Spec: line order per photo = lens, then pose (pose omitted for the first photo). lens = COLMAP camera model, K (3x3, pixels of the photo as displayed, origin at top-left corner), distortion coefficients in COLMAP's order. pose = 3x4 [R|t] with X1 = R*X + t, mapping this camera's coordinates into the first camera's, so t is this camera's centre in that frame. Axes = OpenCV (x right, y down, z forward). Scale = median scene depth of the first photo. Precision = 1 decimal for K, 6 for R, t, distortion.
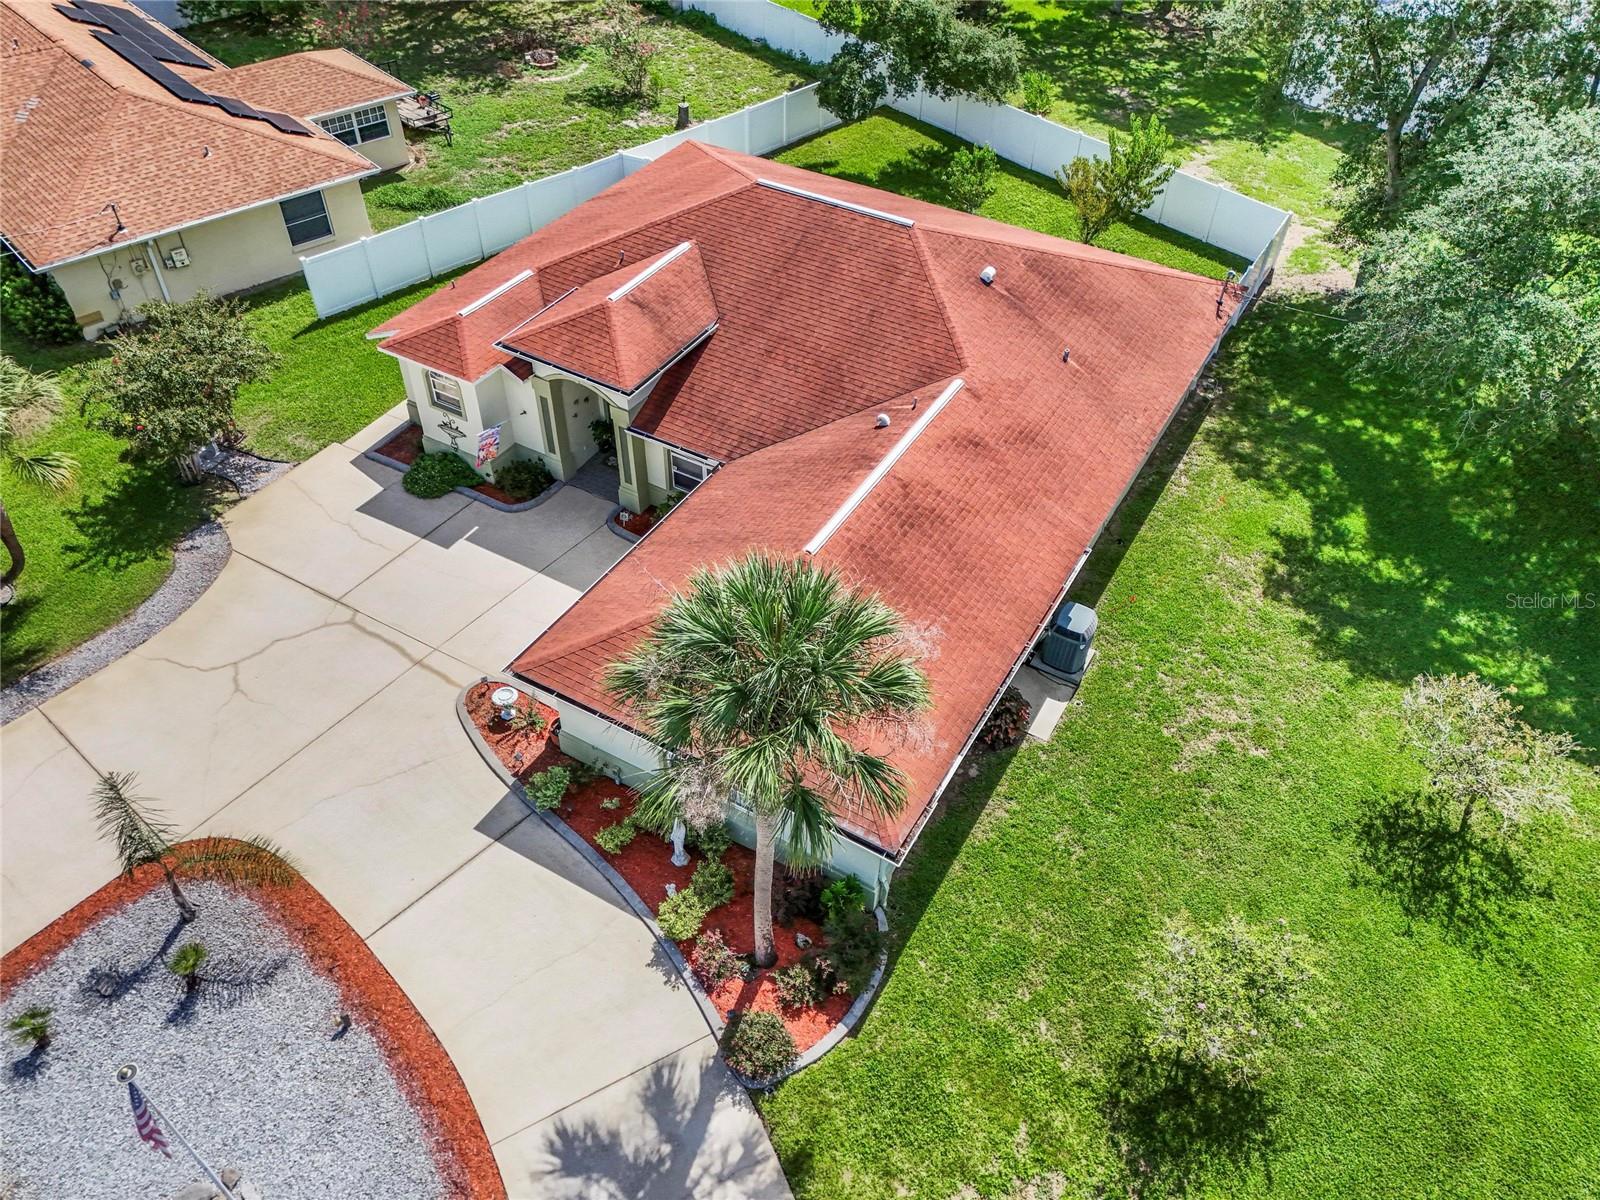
lens RADIAL K [[1162.0, 0, 786.7], [0, 1162.0, 628.4], [0, 0, 1]] dist [0.038424, -0.000339]
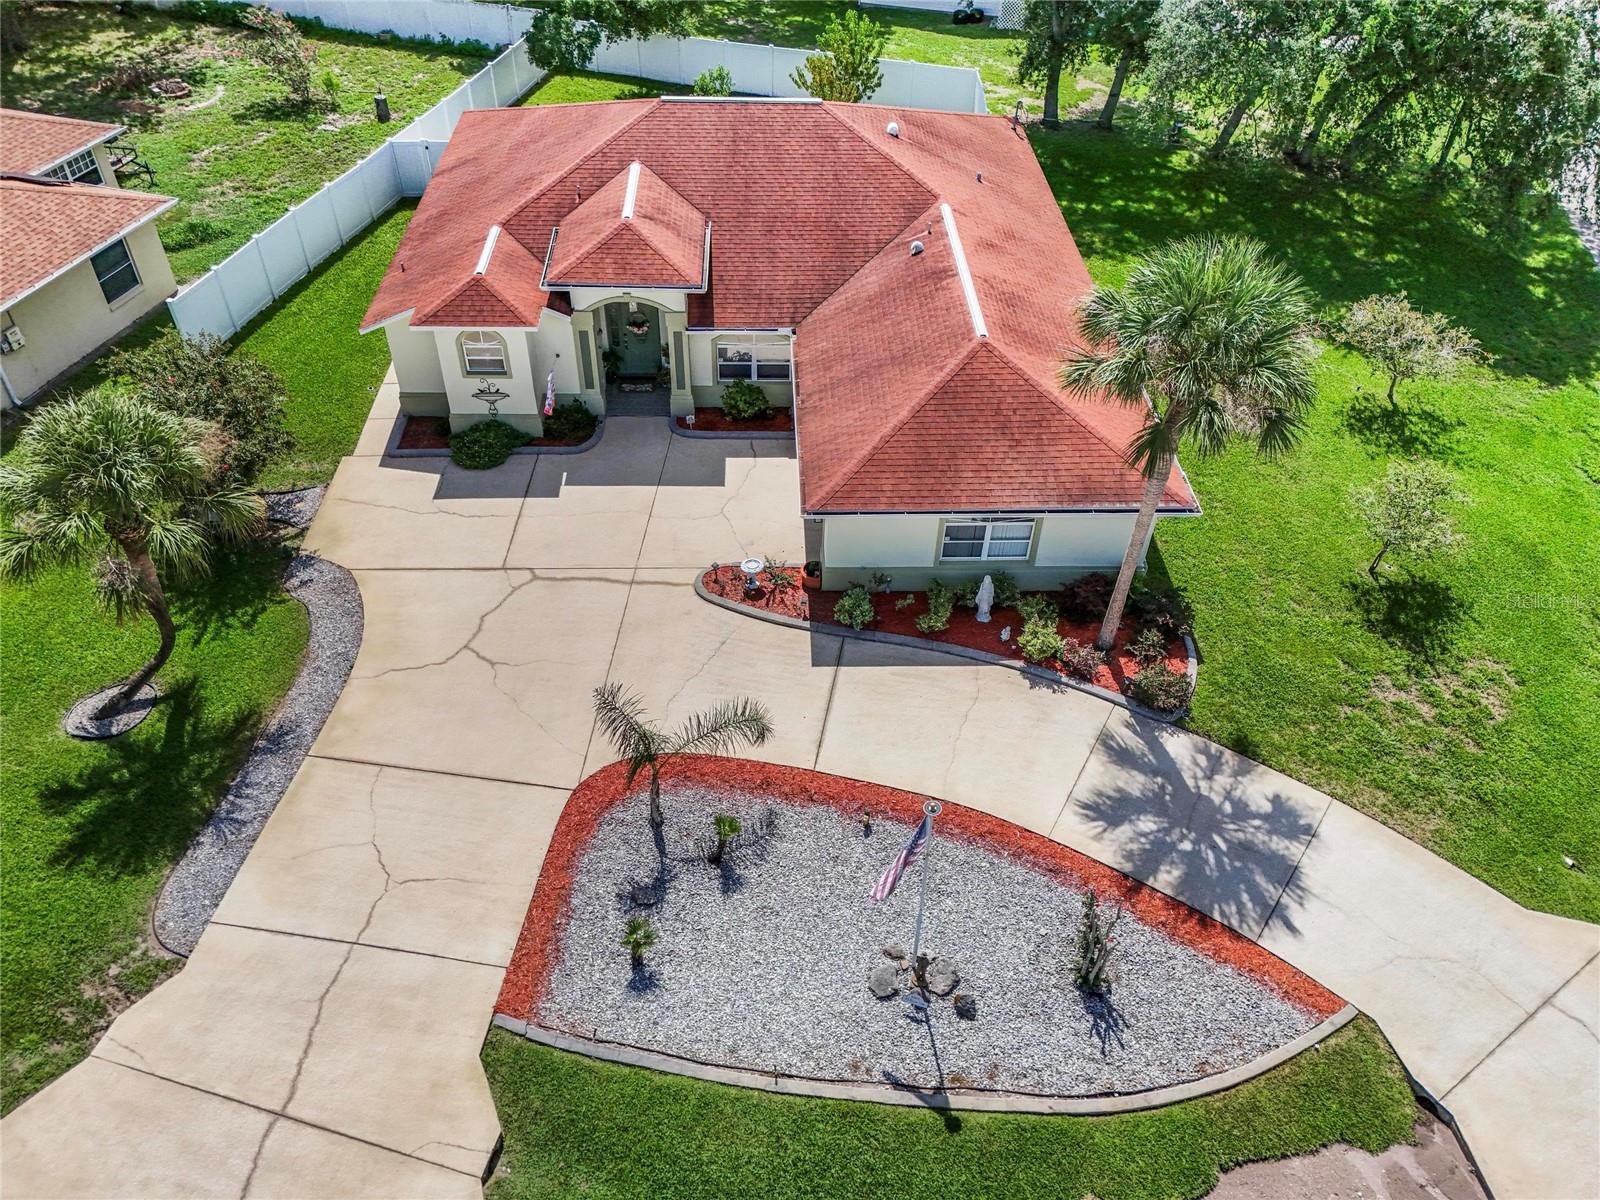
lens RADIAL K [[1183.1, 0, 799.8], [0, 1183.1, 613.5], [0, 0, 1]] dist [0.068590, -0.058311]
pose [[0.845719, -0.359576, 0.394290, -0.551877], [0.371029, 0.927284, 0.049819, 0.051857], [-0.383532, 0.104160, 0.917635, -0.014098]]
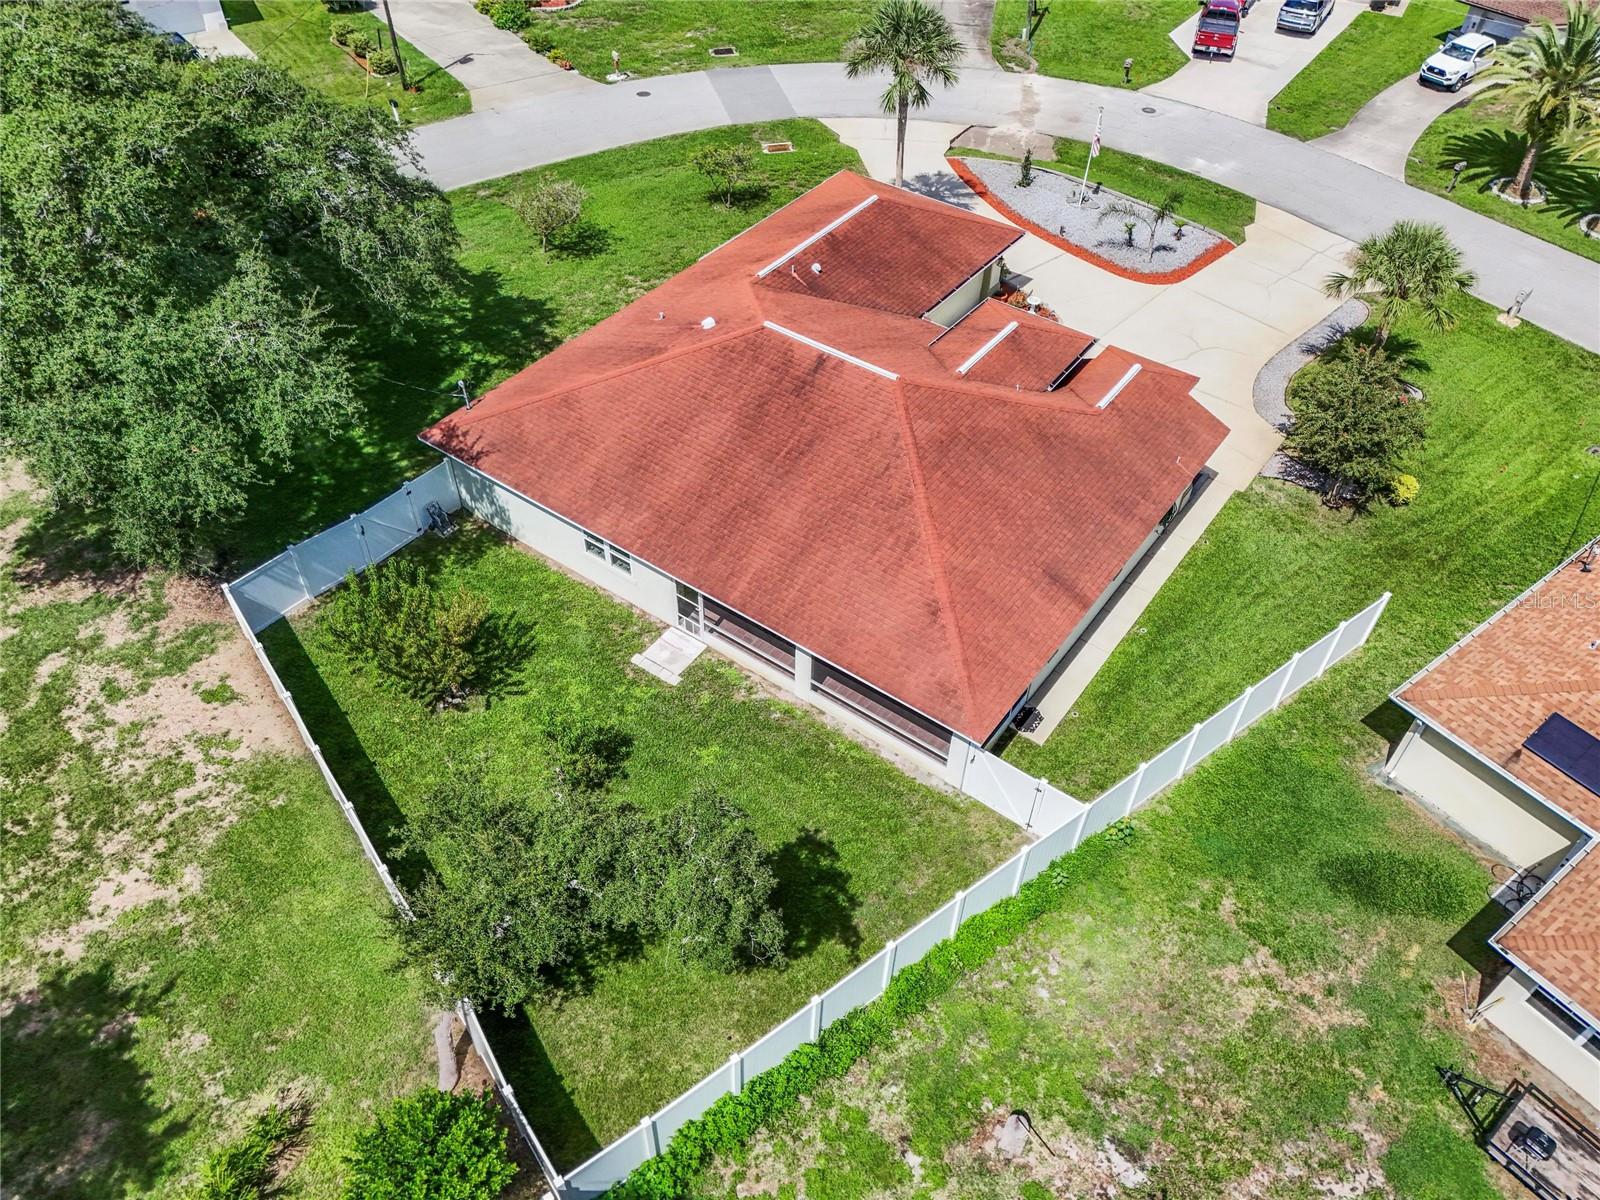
lens RADIAL K [[1183.1, 0, 799.8], [0, 1183.1, 613.5], [0, 0, 1]] dist [0.068590, -0.058311]
pose [[-0.994867, -0.094170, 0.037040, 0.004629], [0.036584, 0.006570, 0.999309, -1.528625], [-0.094348, 0.995534, -0.003092, 1.289568]]
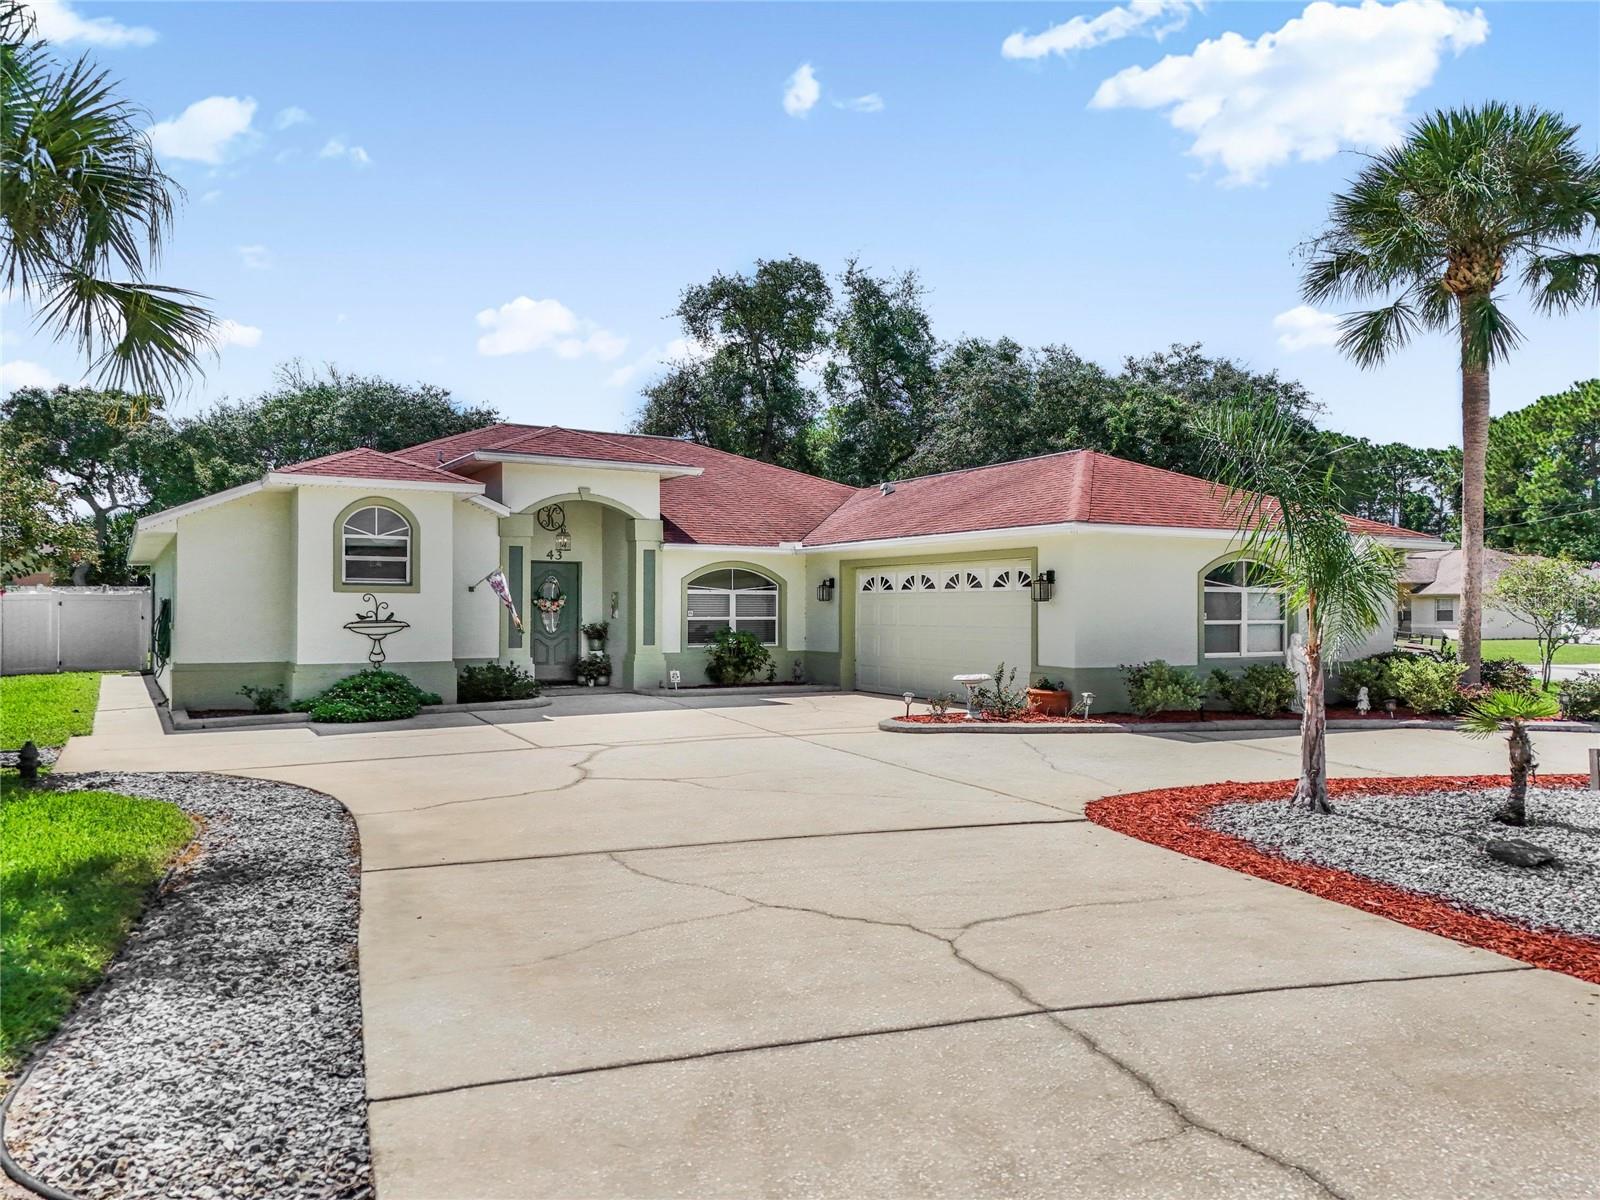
lens RADIAL K [[1183.1, 0, 799.8], [0, 1183.1, 613.5], [0, 0, 1]] dist [0.068590, -0.058311]
pose [[0.489166, -0.009280, 0.872141, -0.732404], [0.619387, 0.707706, -0.339871, 0.166774], [-0.614065, 0.706447, 0.351934, 0.683396]]
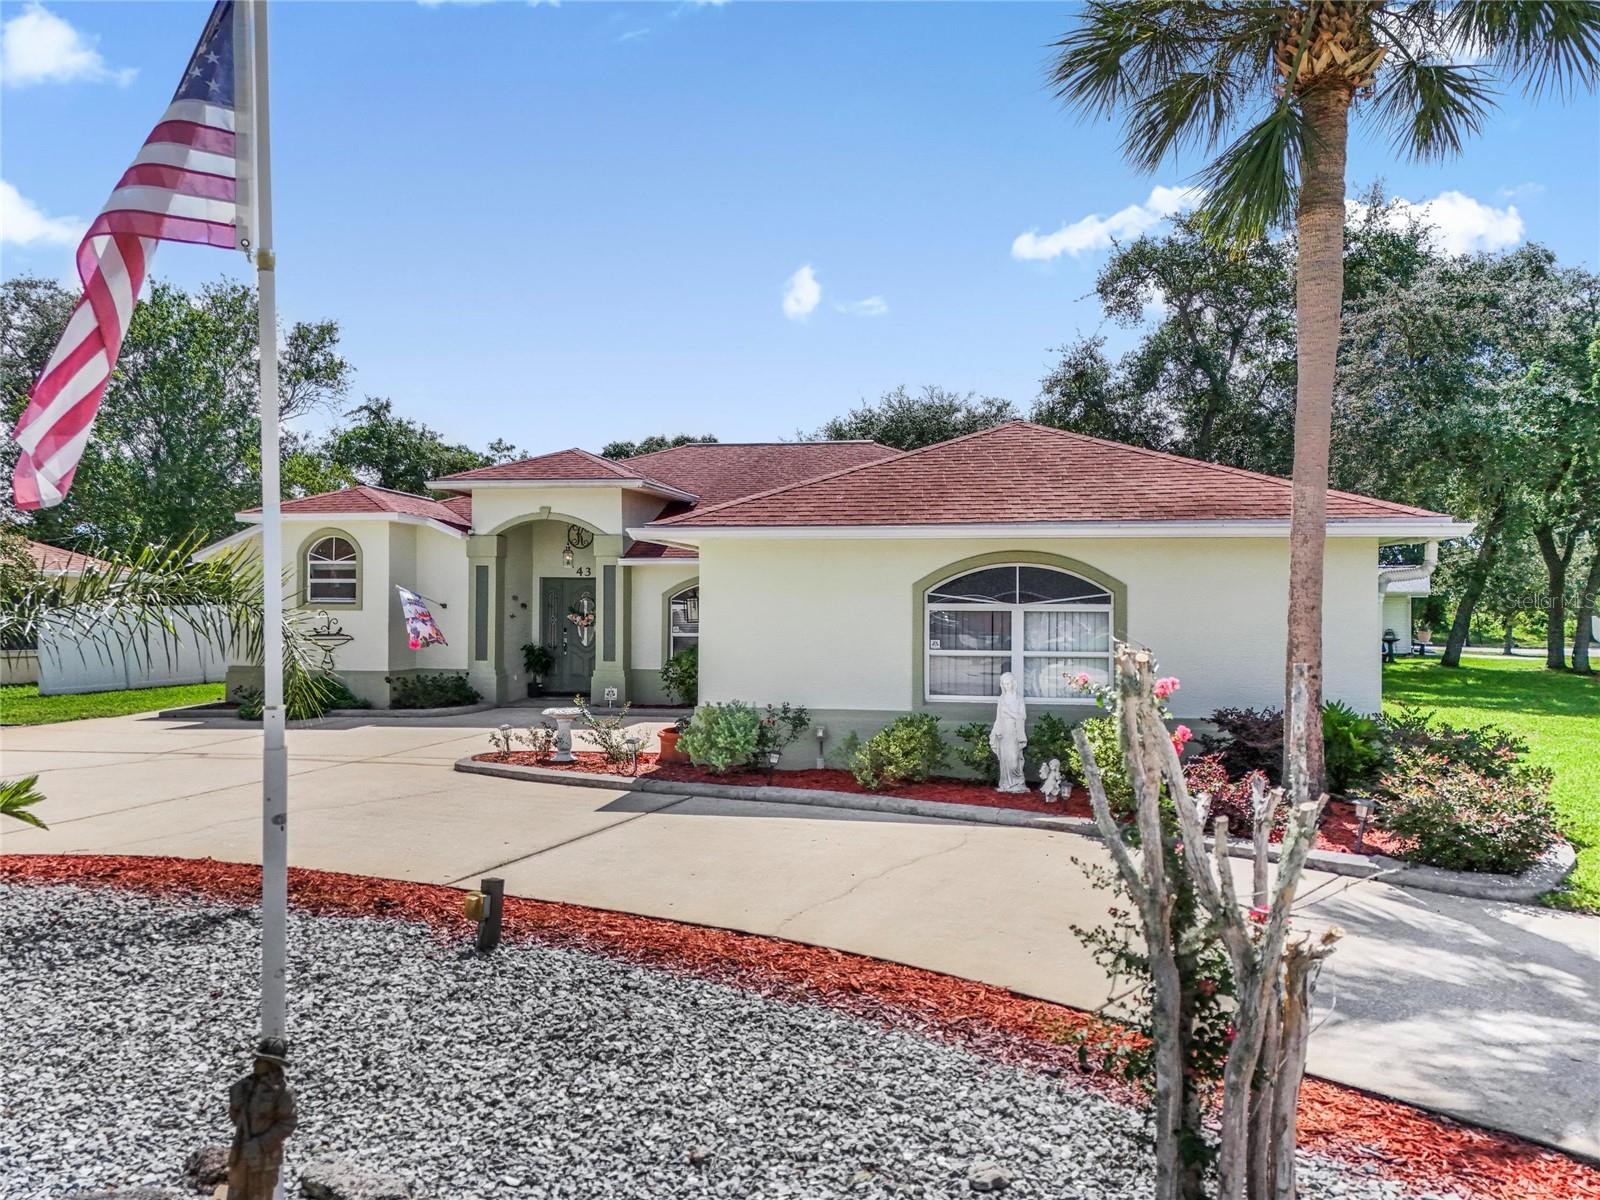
lens RADIAL K [[1183.1, 0, 799.8], [0, 1183.1, 613.5], [0, 0, 1]] dist [0.068590, -0.058311]
pose [[0.937747, -0.002801, 0.347308, -0.280819], [0.247210, 0.707776, -0.661770, 0.362794], [-0.243963, 0.706431, 0.664408, 0.480257]]
